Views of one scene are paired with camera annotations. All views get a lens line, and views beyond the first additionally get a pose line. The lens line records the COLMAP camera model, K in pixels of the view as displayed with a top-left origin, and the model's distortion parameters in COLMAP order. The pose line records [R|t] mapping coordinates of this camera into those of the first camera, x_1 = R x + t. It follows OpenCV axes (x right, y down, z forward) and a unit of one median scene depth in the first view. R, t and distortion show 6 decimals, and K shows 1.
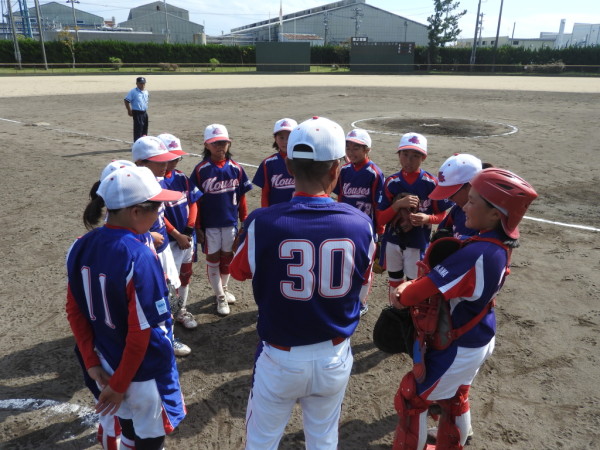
lens RADIAL K [[479.5, 0, 299.5], [0, 479.5, 224.9], [0, 0, 1]] dist [-0.007864, -0.003362]
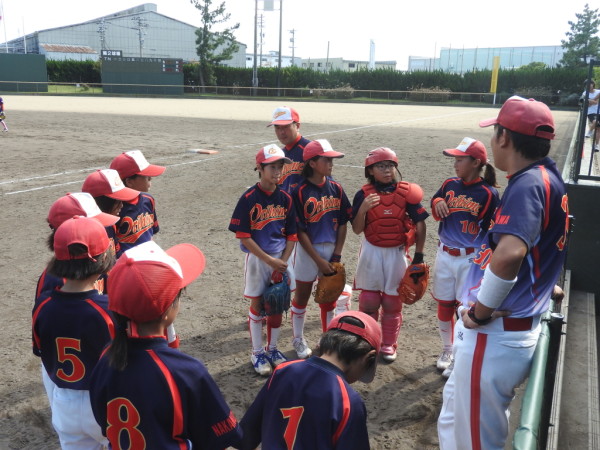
lens RADIAL K [[580.7, 0, 298.7], [0, 580.7, 225.4], [0, 0, 1]] dist [-0.004053, 0.000000]
pose [[0.976235, -0.029084, 0.214753, 0.213399], [0.048595, 0.995097, -0.086140, -0.008441], [-0.211195, 0.094529, 0.972862, 0.032747]]
